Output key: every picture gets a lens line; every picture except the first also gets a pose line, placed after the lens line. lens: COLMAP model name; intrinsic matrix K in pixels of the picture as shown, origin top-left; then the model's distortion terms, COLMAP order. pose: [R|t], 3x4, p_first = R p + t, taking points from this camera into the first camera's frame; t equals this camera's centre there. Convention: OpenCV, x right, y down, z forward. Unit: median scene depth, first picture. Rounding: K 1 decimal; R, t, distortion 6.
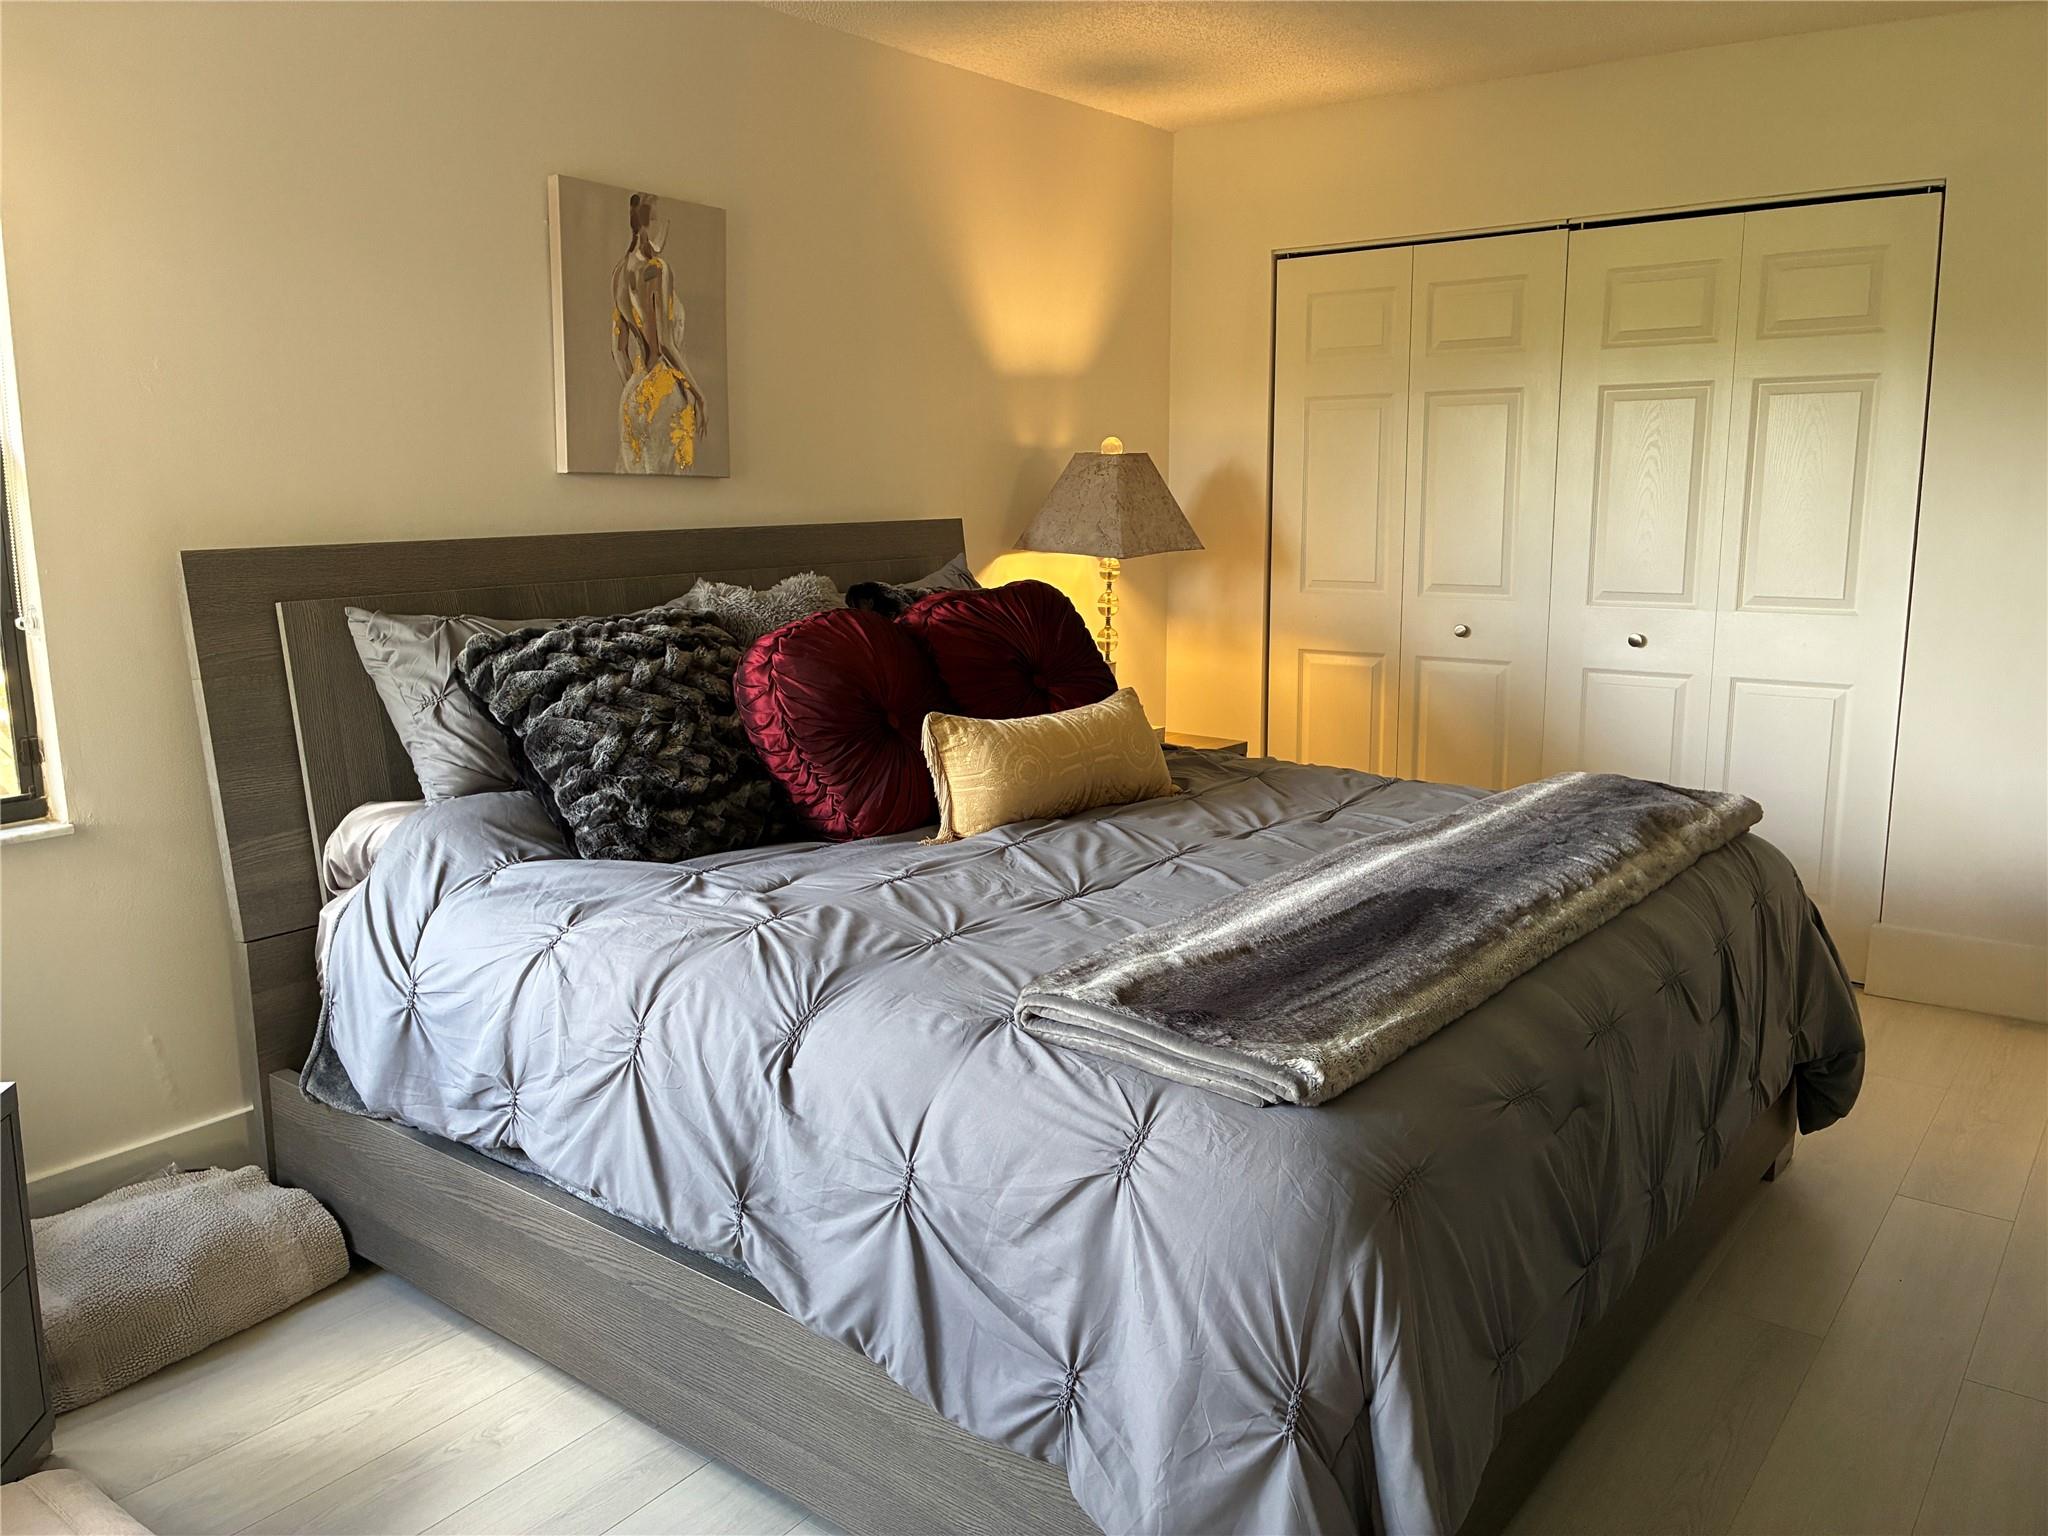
lens RADIAL K [[1572.9, 0, 1026.2], [0, 1572.9, 765.5], [0, 0, 1]] dist [0.031191, -0.046157]
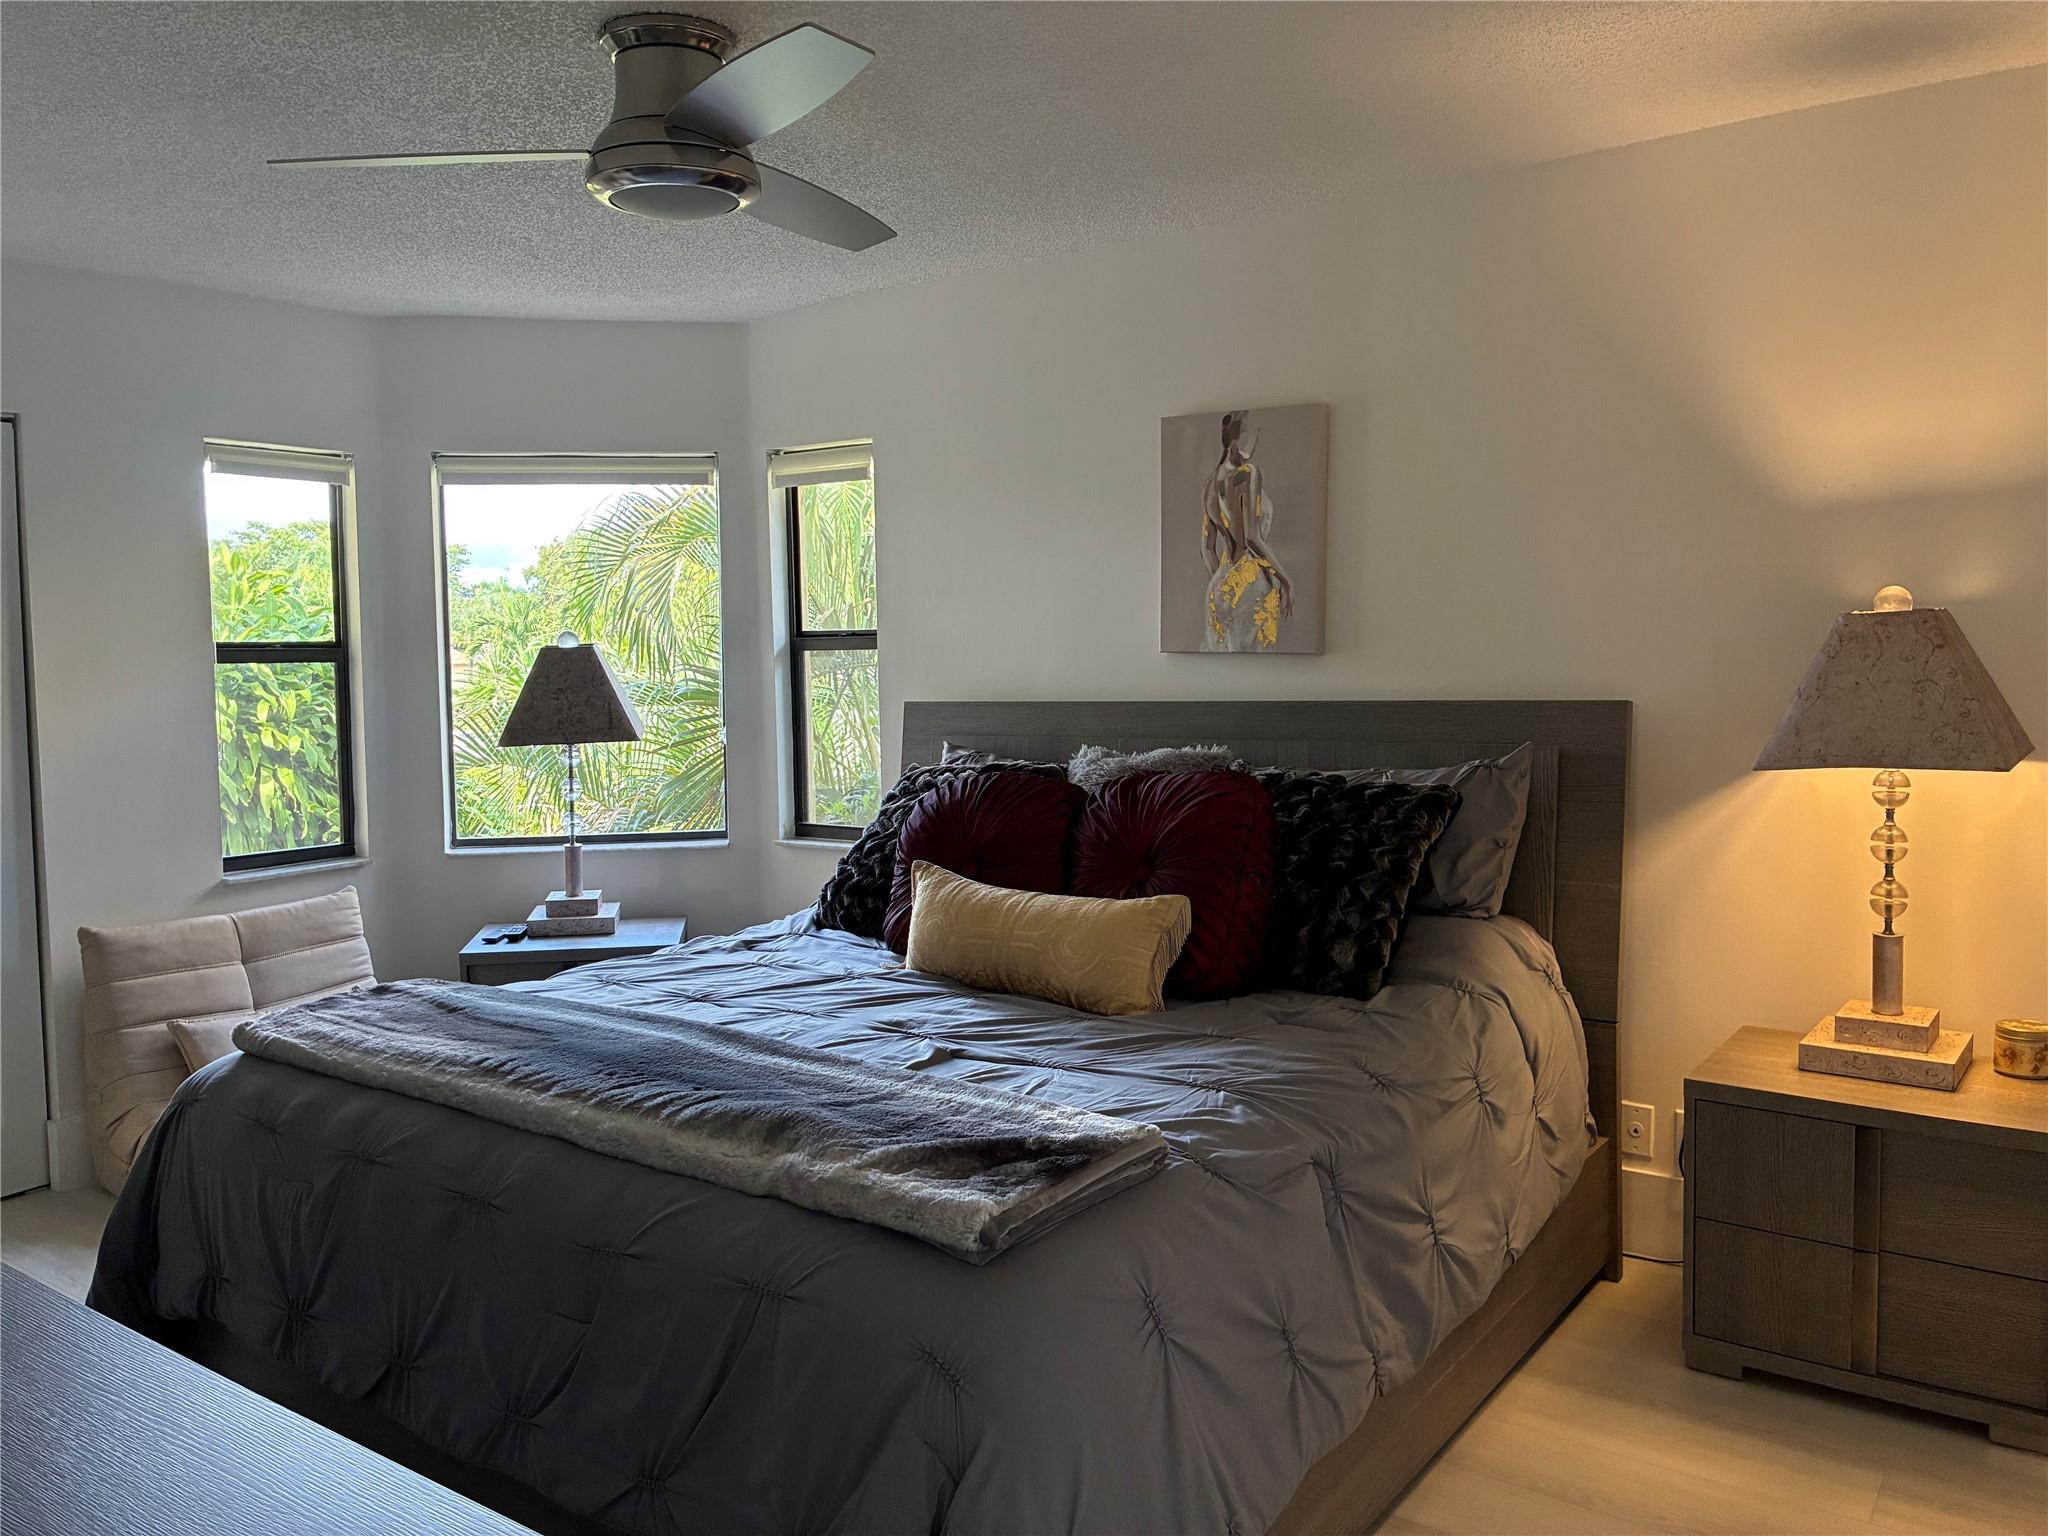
lens RADIAL K [[1572.9, 0, 1026.3], [0, 1572.9, 773.0], [0, 0, 1]] dist [0.031191, -0.046157]
pose [[0.030872, 0.081251, -0.996215, 0.894457], [-0.162704, 0.983805, 0.075197, -0.161031], [0.986192, 0.159767, 0.043592, 0.821517]]
